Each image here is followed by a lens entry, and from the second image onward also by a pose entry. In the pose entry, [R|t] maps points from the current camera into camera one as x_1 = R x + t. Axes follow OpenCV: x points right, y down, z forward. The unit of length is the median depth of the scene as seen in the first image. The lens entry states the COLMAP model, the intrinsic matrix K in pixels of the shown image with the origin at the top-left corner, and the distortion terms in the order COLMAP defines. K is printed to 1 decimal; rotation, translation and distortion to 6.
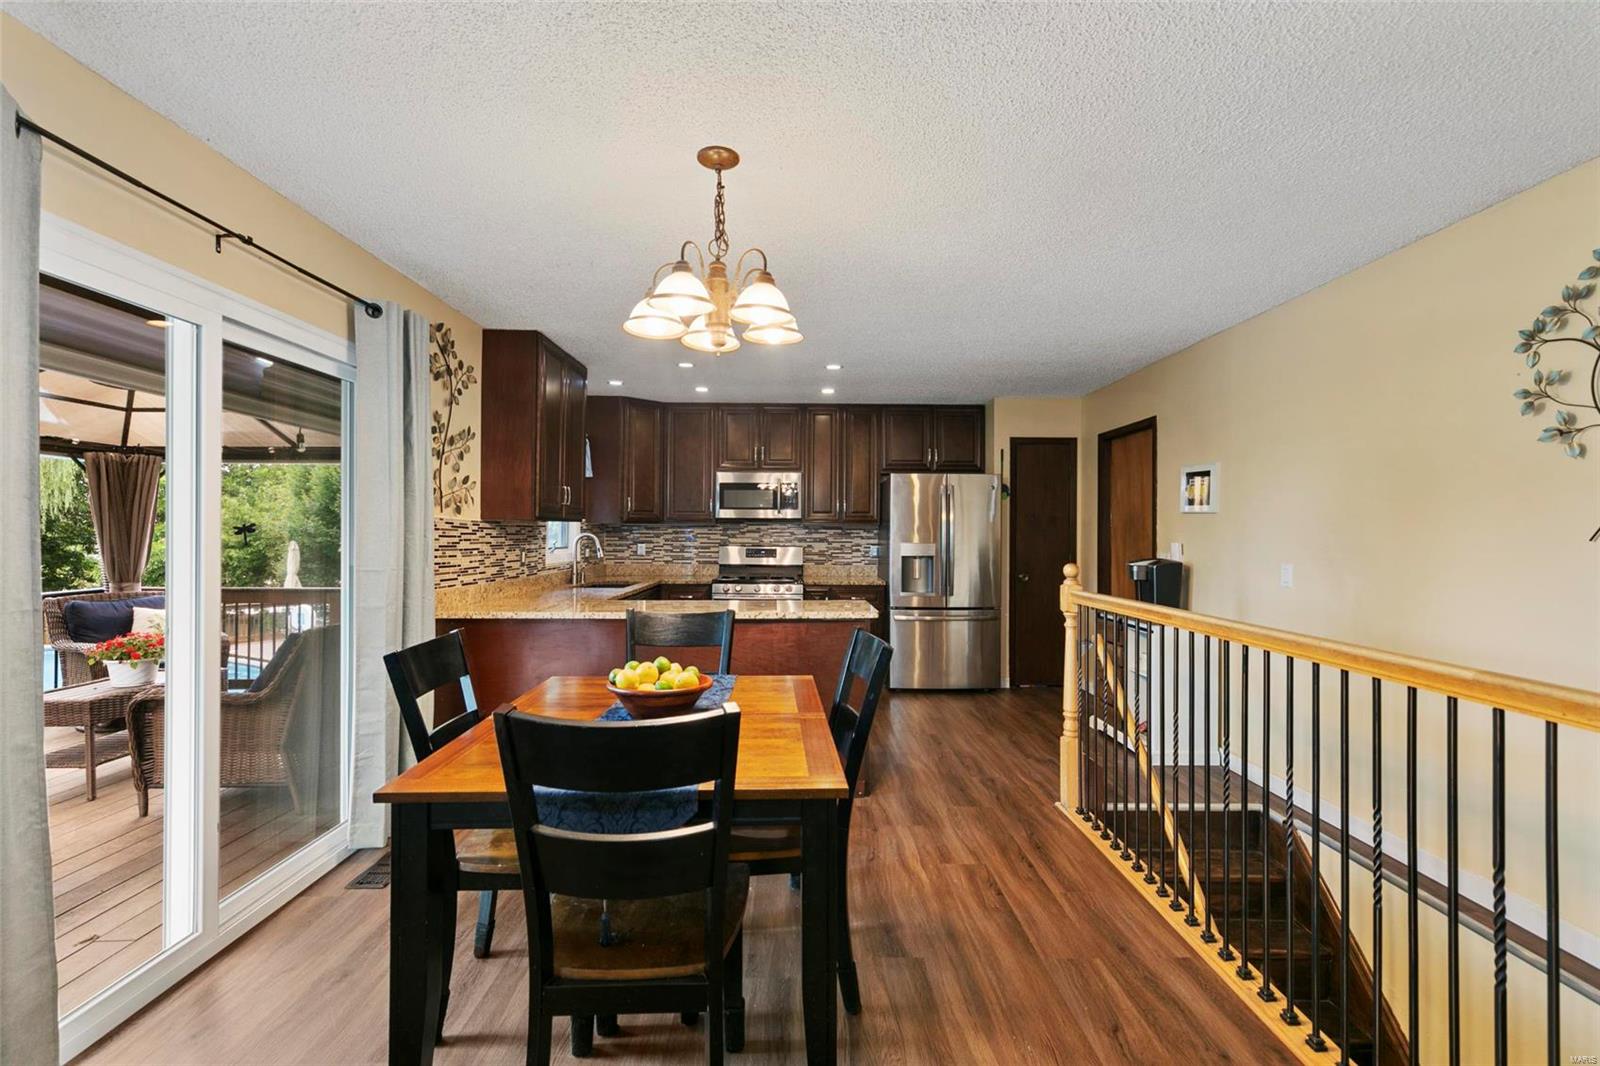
lens RADIAL K [[720.9, 0, 804.7], [0, 720.9, 534.8], [0, 0, 1]] dist [0.004908, 0.000472]
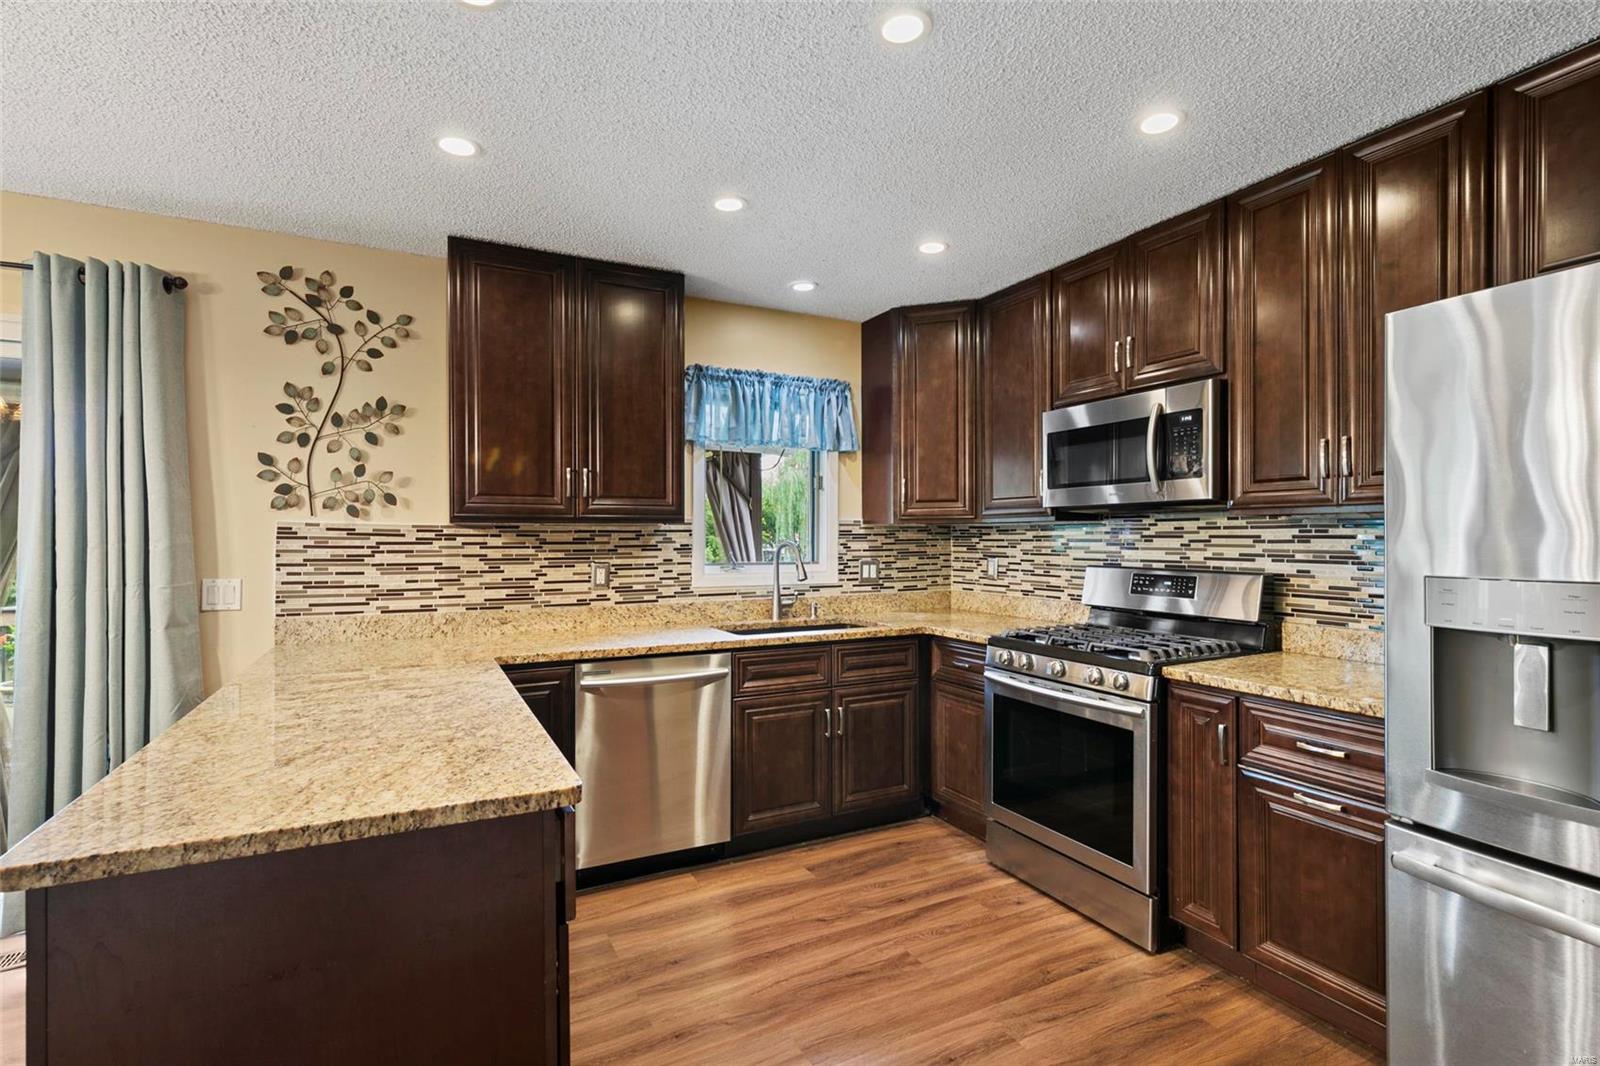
lens RADIAL K [[749.6, 0, 801.7], [0, 749.6, 541.8], [0, 0, 1]] dist [0.004449, 0.000096]
pose [[0.447963, -0.000533, -0.894052, 0.266373], [0.002601, 0.999996, 0.000707, -0.001613], [0.894048, -0.002642, 0.447963, 0.673161]]
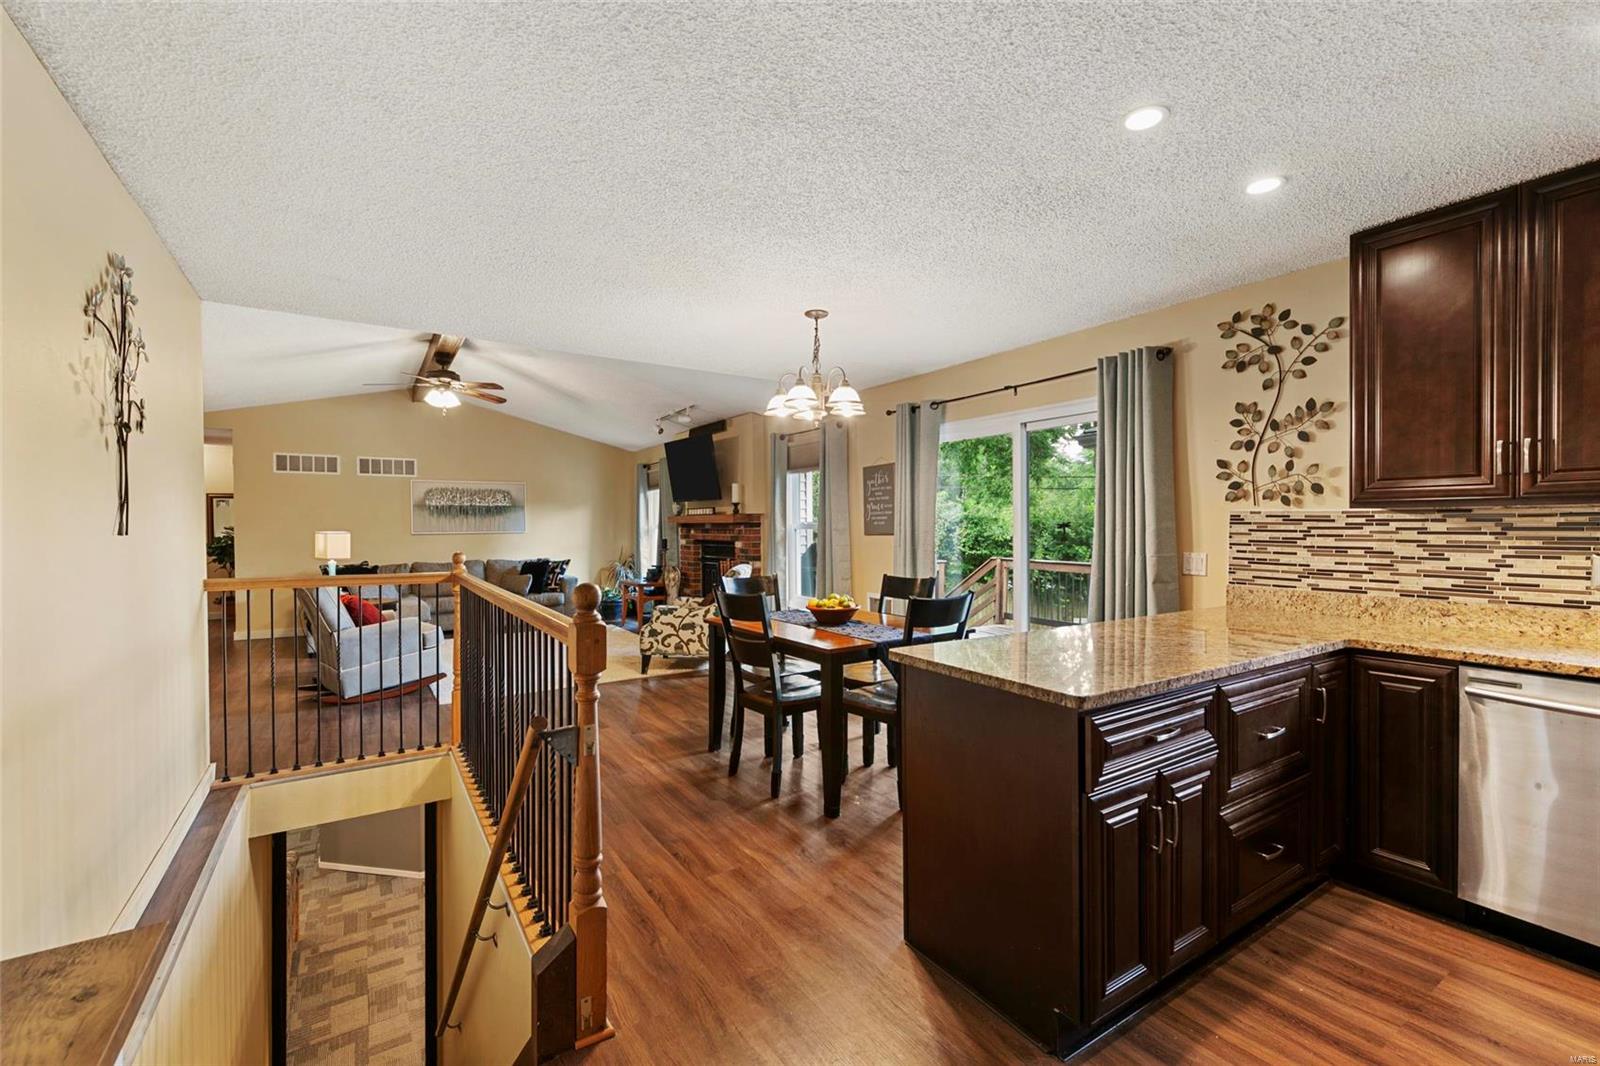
lens RADIAL K [[677.6, 0, 804.5], [0, 677.6, 532.9], [0, 0, 1]] dist [0.008187, -0.000886]
pose [[-0.844100, 0.004965, -0.536162, 0.290571], [-0.000432, 0.999950, 0.009941, -0.002213], [0.536185, 0.008623, -0.844056, 0.874335]]
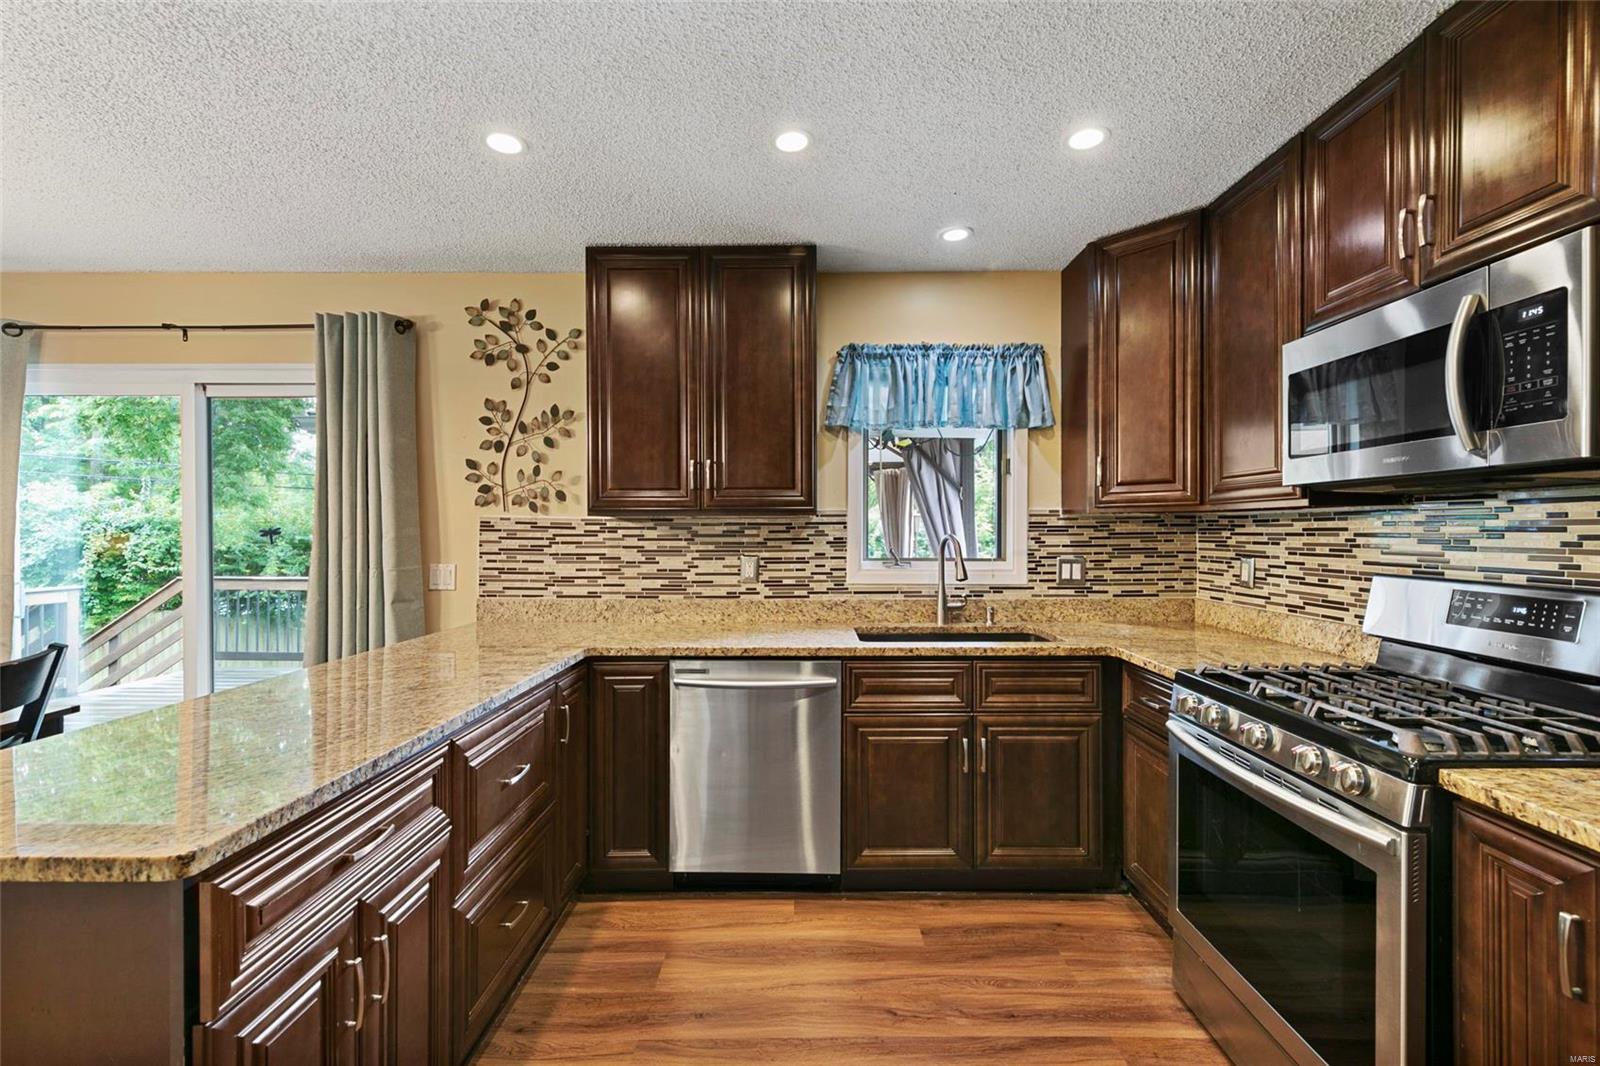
lens RADIAL K [[677.6, 0, 804.5], [0, 677.6, 532.9], [0, 0, 1]] dist [0.008187, -0.000886]
pose [[-0.016804, -0.000950, -0.999858, 0.197196], [-0.000558, 0.999999, -0.000940, -0.002378], [0.999859, 0.000543, -0.016805, 0.840513]]
